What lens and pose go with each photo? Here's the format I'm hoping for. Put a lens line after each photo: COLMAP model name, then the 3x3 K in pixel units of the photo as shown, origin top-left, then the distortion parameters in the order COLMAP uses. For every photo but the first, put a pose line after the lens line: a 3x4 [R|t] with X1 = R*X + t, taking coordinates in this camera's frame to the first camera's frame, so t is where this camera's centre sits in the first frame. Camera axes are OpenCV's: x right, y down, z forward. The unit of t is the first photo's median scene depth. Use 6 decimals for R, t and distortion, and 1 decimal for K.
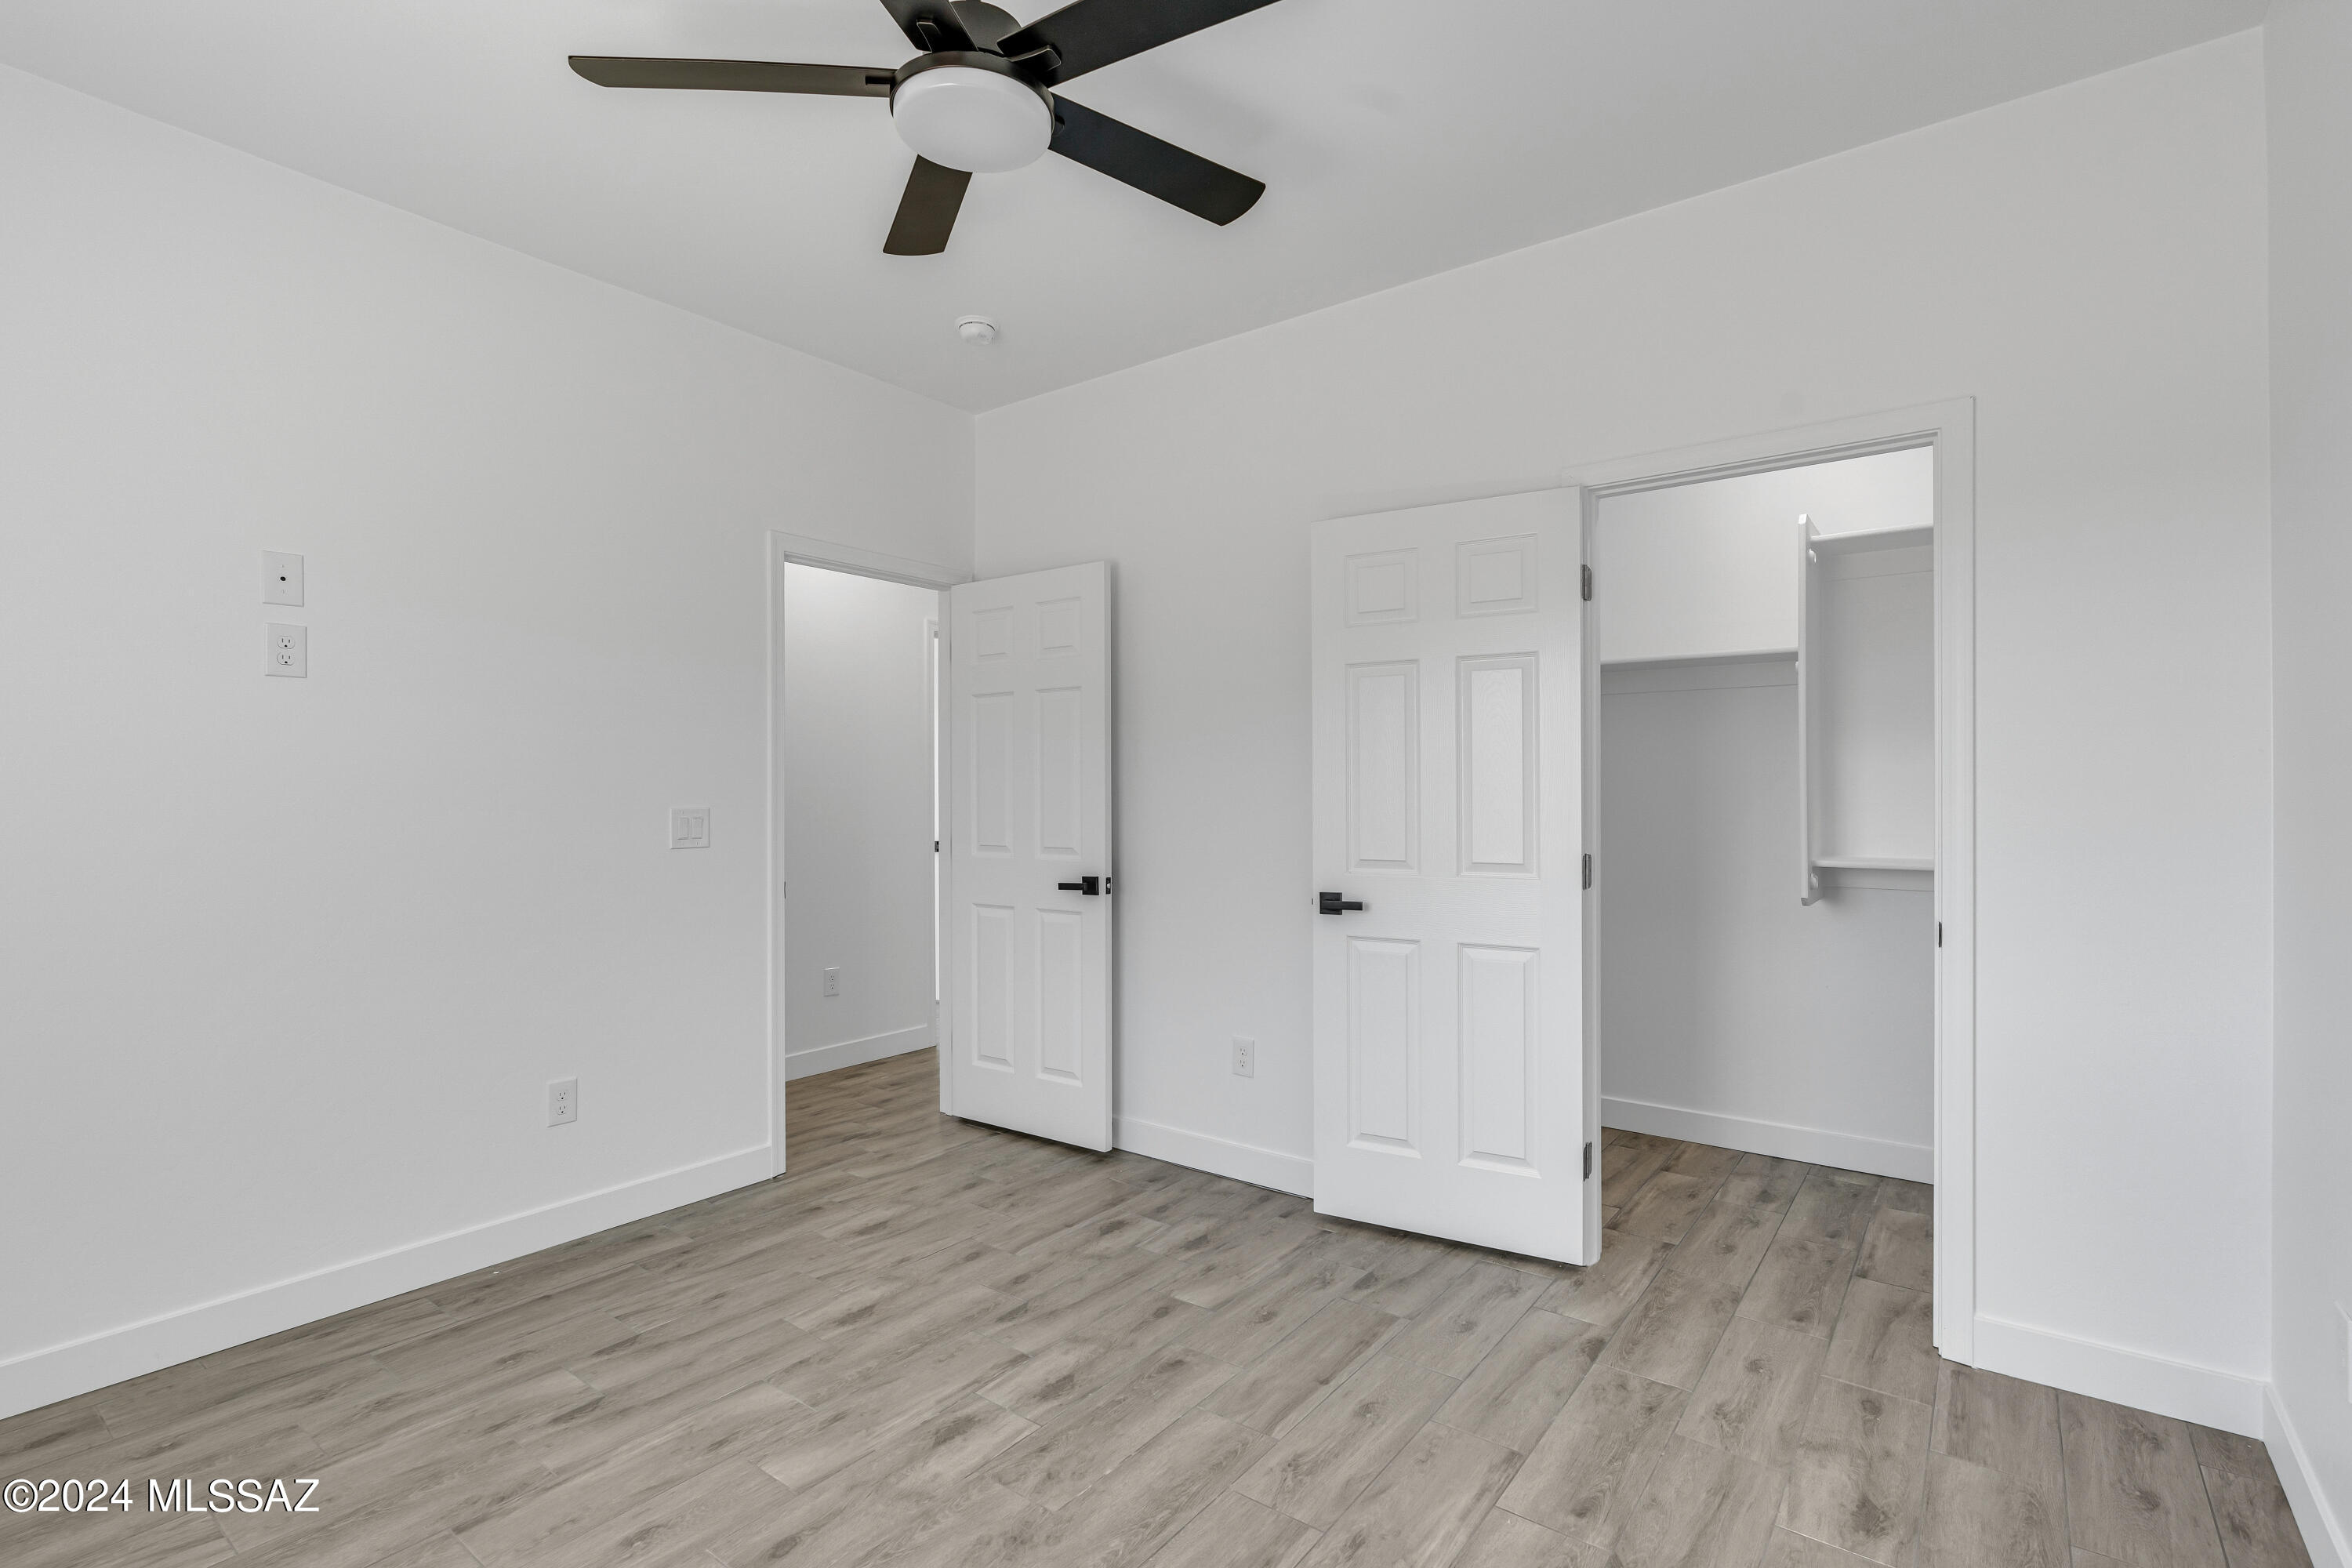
lens RADIAL K [[1135.8, 0, 1173.6], [0, 1135.8, 790.5], [0, 0, 1]] dist [0.000608, -0.000028]
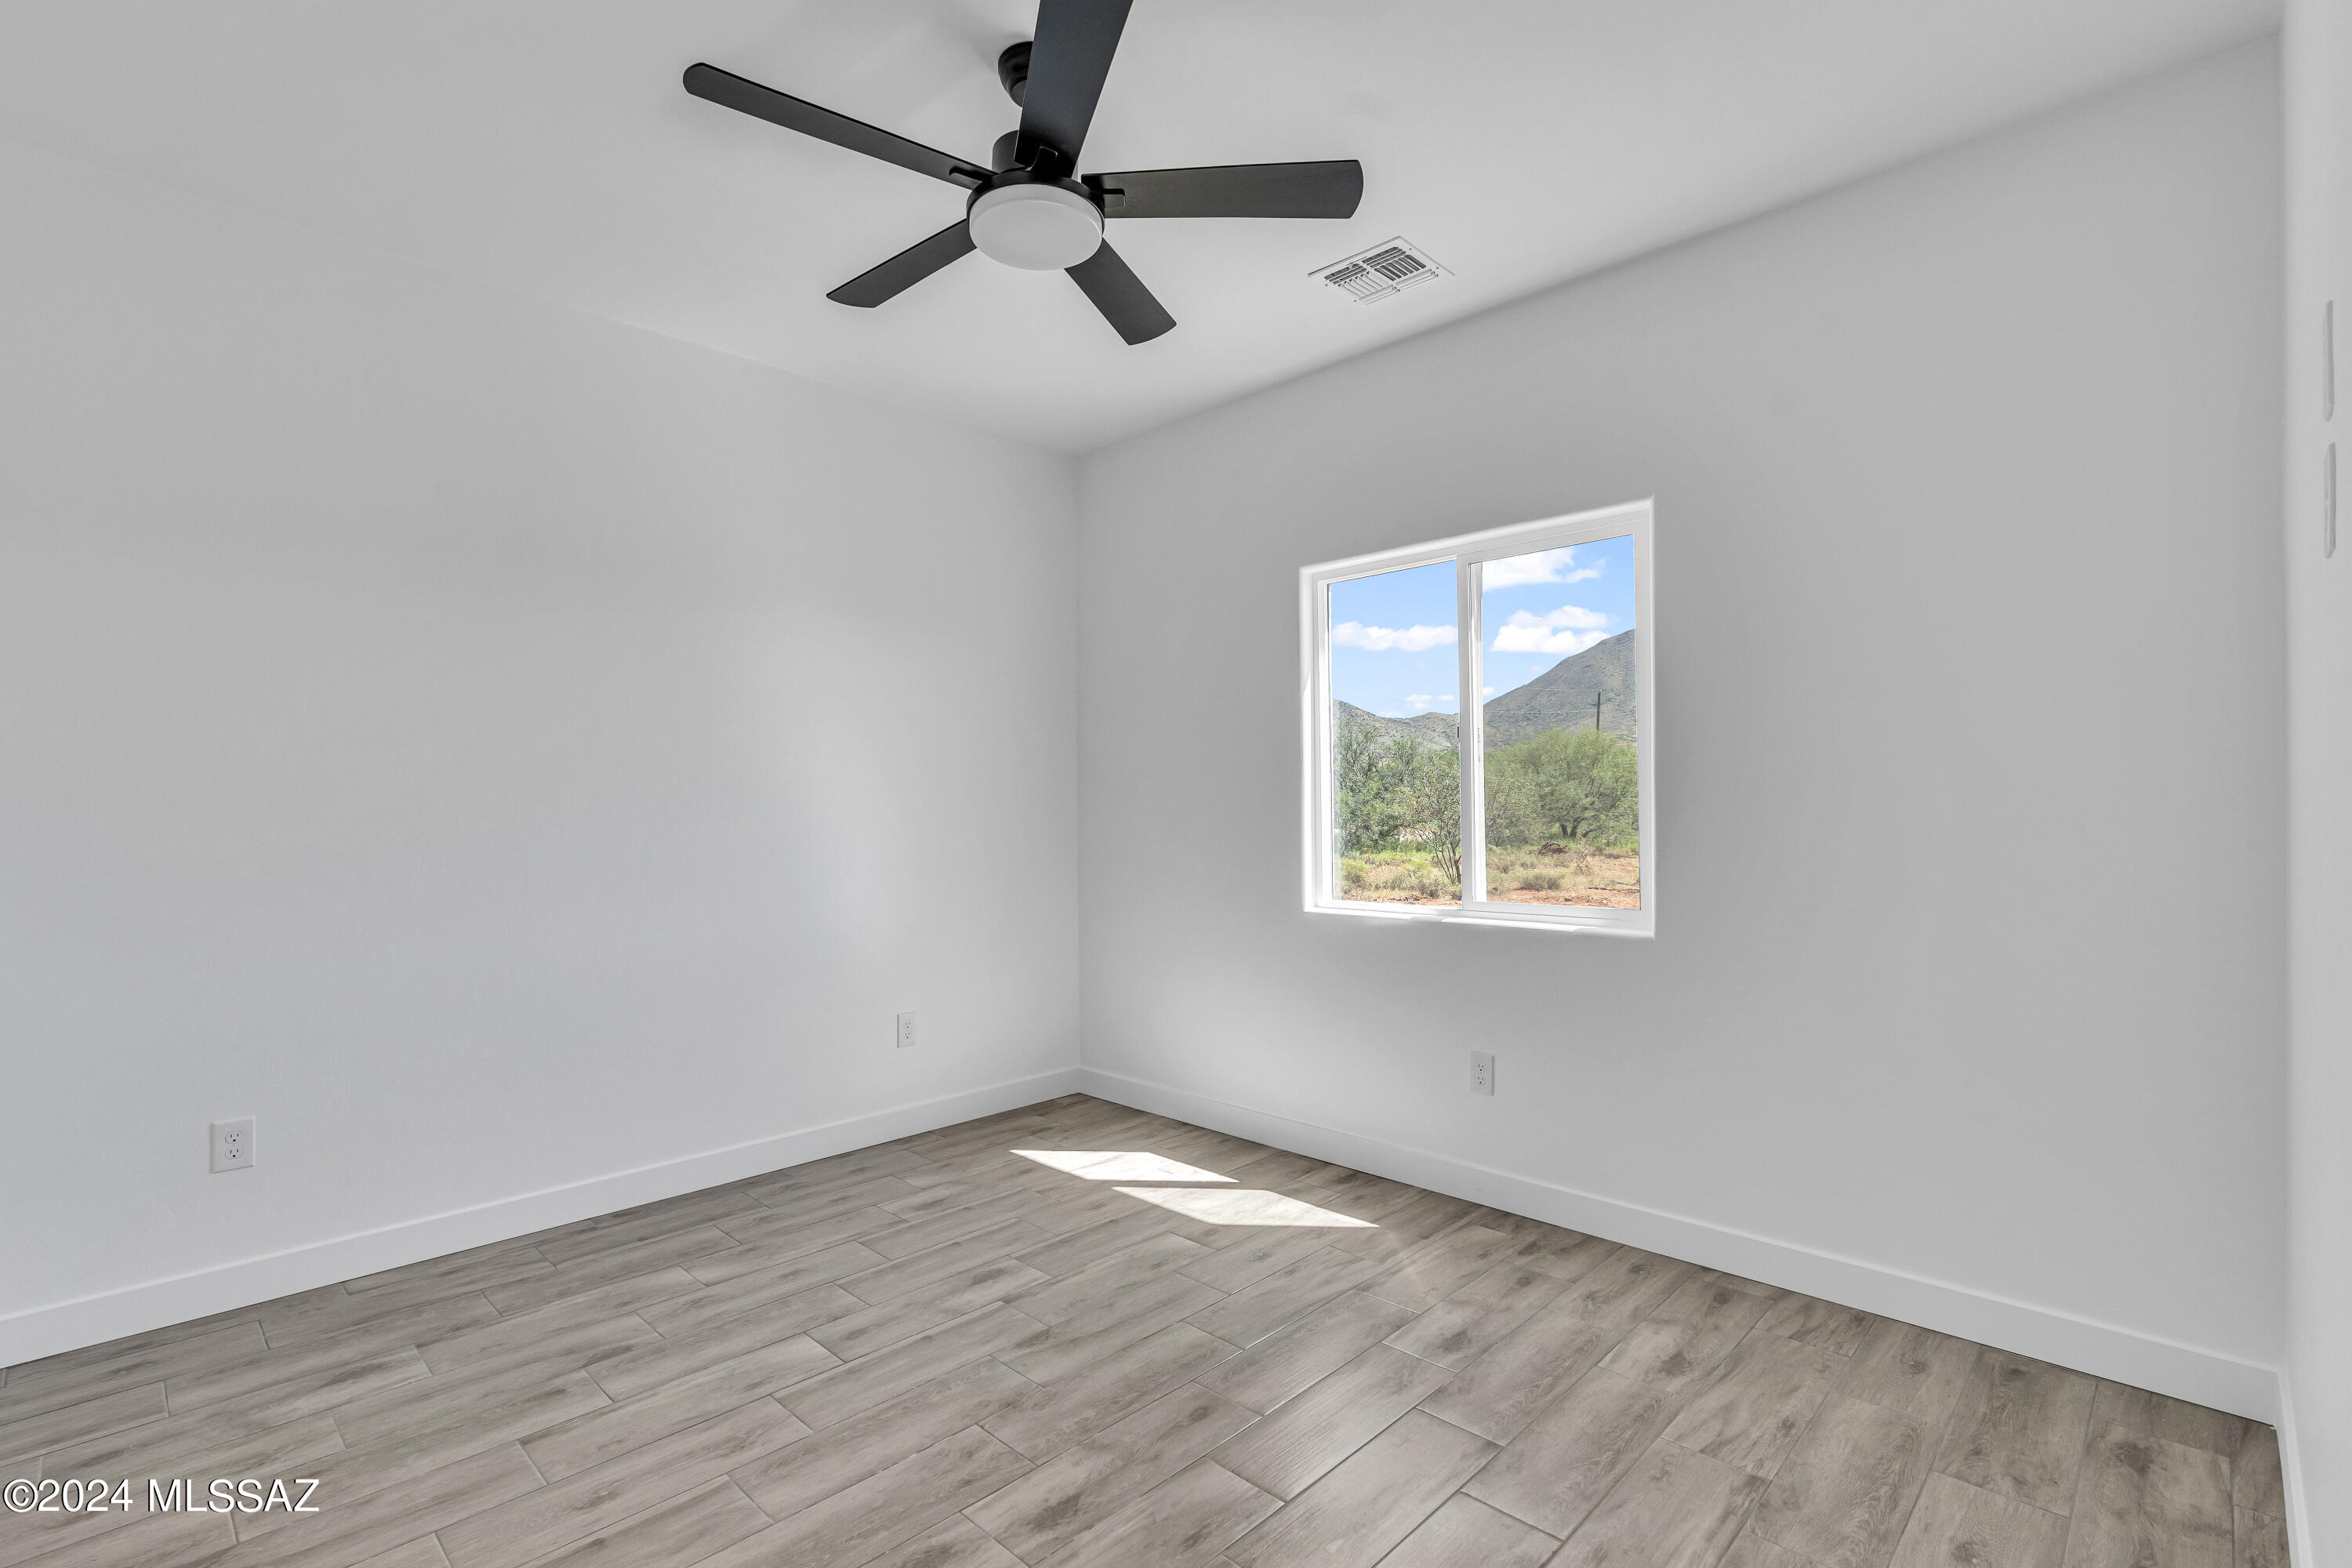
lens RADIAL K [[1135.8, 0, 1171.9], [0, 1135.8, 788.1], [0, 0, 1]] dist [0.000608, -0.000028]
pose [[-0.992570, 0.010924, 0.121187, -0.422774], [0.009820, 0.999905, -0.009704, 0.005873], [-0.121281, -0.008441, -0.992582, 2.003336]]
